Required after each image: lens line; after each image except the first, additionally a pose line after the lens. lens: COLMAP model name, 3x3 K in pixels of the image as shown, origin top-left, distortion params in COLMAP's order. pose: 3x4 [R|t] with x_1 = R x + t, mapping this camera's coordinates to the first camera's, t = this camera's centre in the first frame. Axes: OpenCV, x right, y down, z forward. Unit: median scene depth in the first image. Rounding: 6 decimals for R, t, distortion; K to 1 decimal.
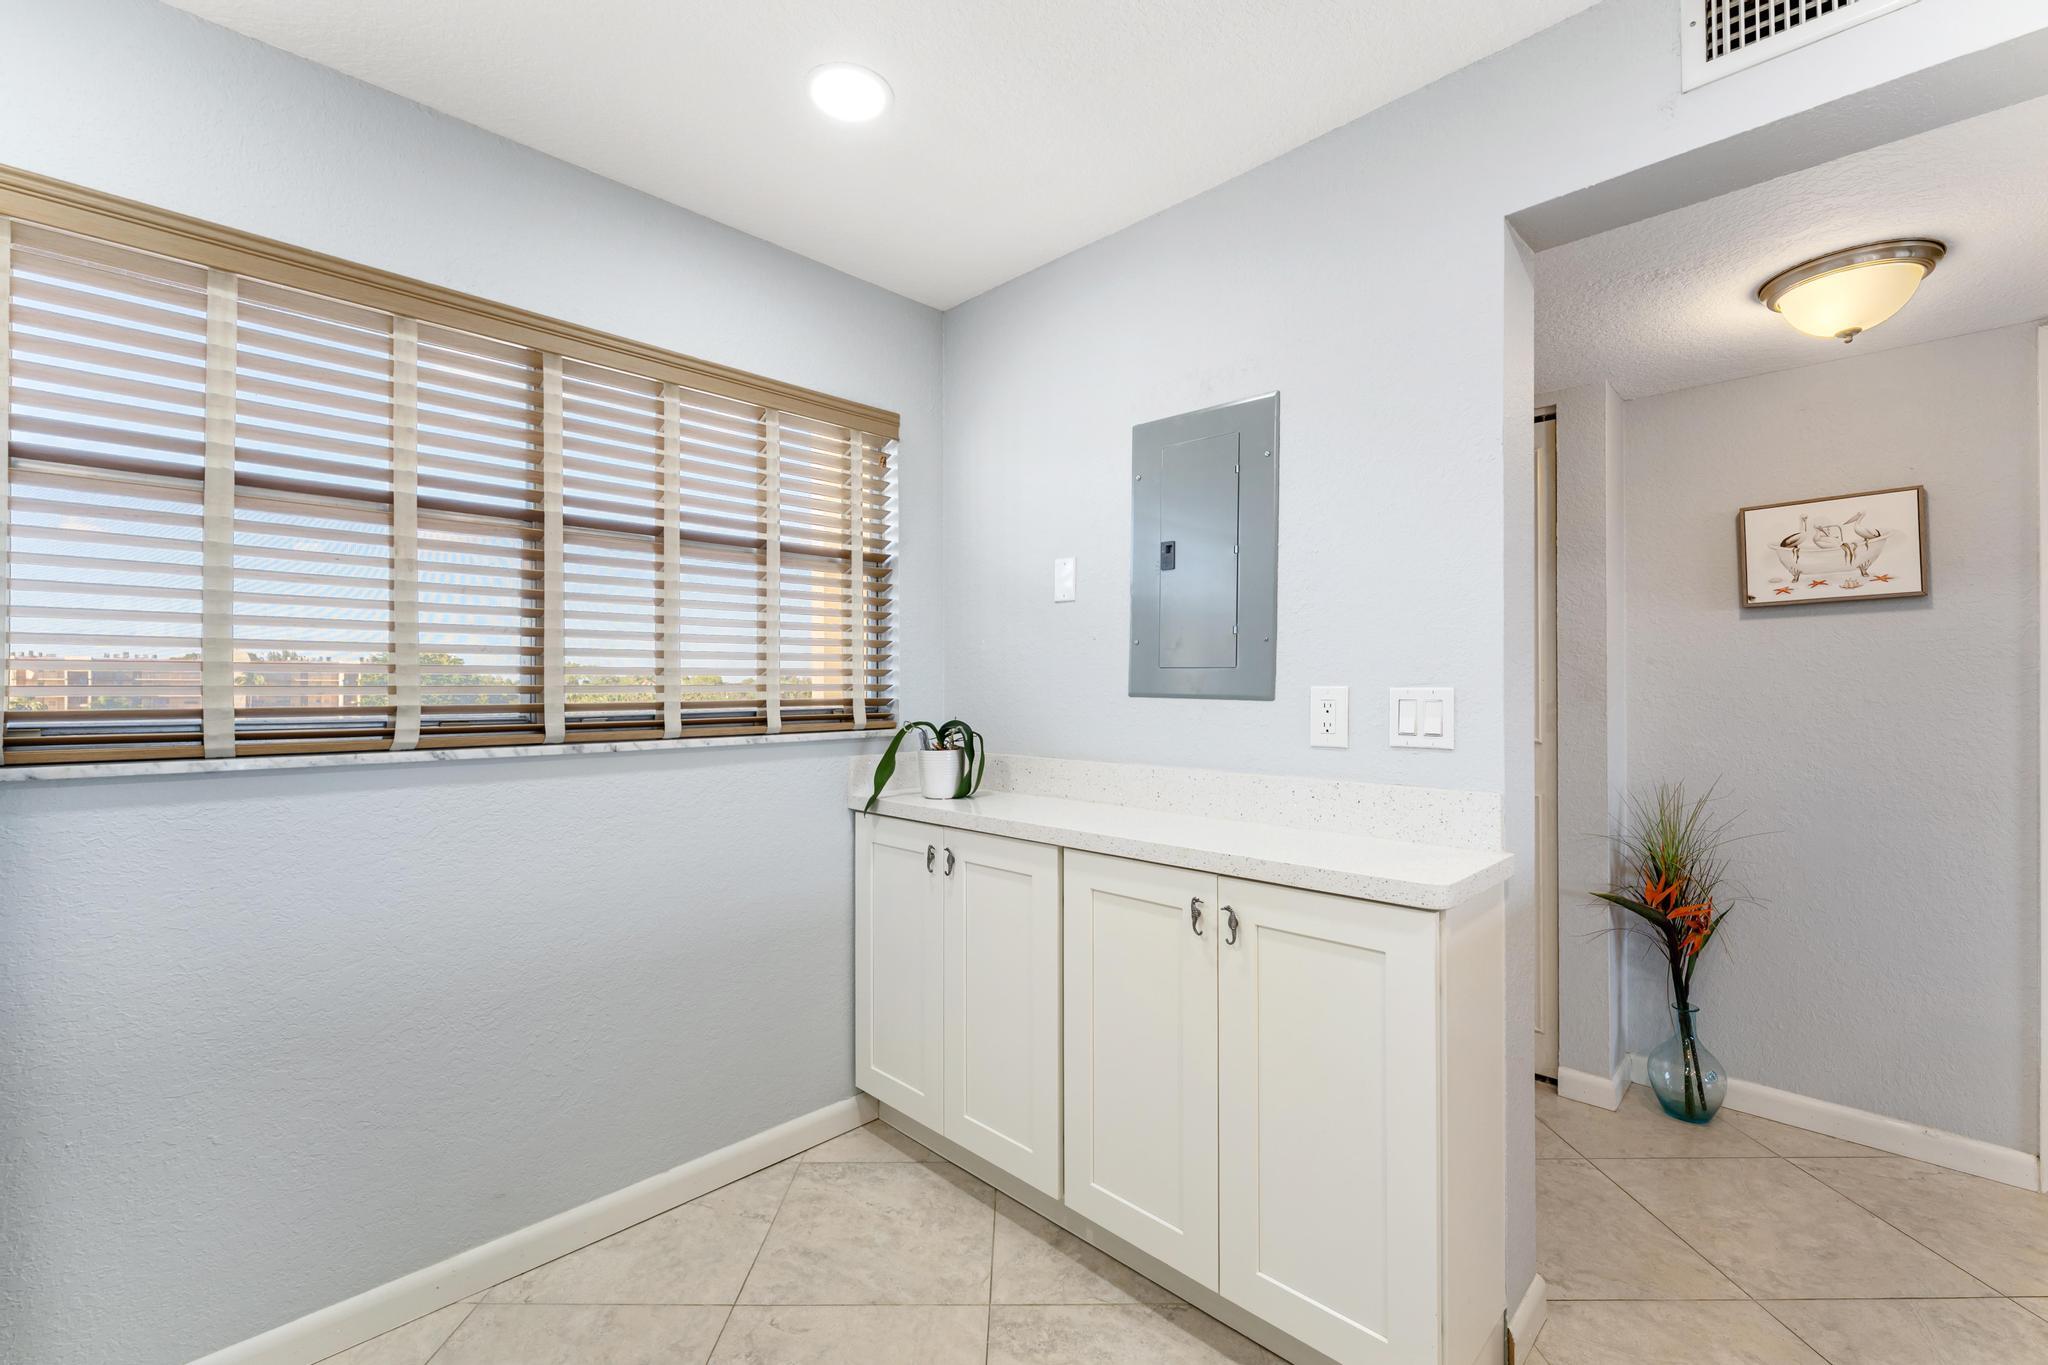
lens RADIAL K [[865.6, 0, 1022.5], [0, 865.6, 677.3], [0, 0, 1]] dist [-0.008246, 0.001710]
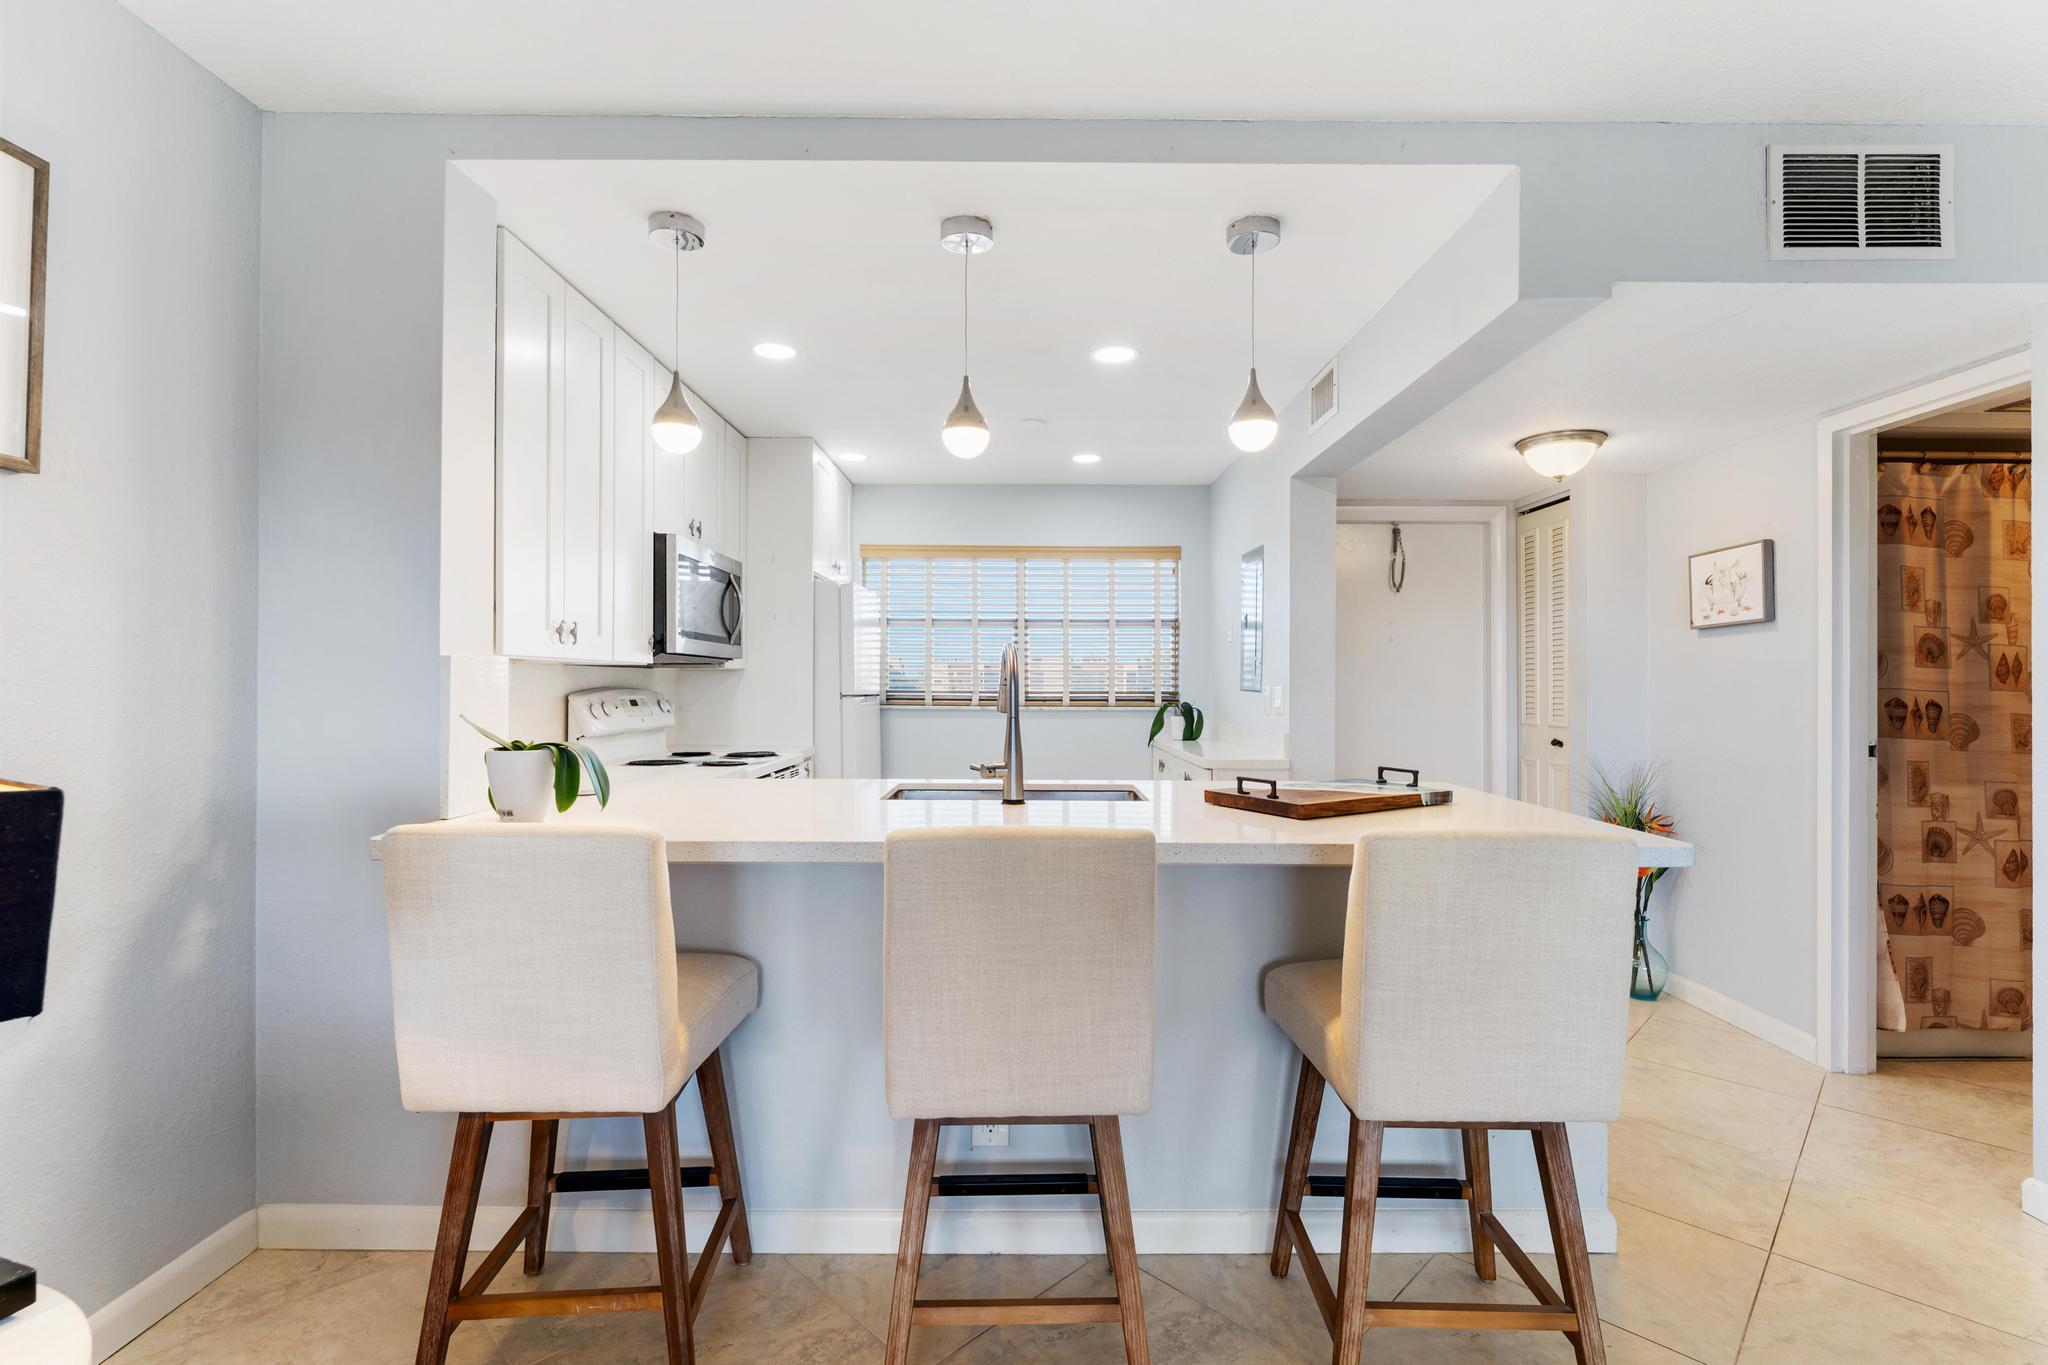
lens RADIAL K [[934.6, 0, 1037.1], [0, 934.6, 672.5], [0, 0, 1]] dist [-0.003796, -0.000097]
pose [[0.705704, -0.005531, -0.708485, 1.262262], [0.003881, 0.999985, -0.003941, -0.013538], [0.708496, 0.000032, 0.705715, -0.824946]]
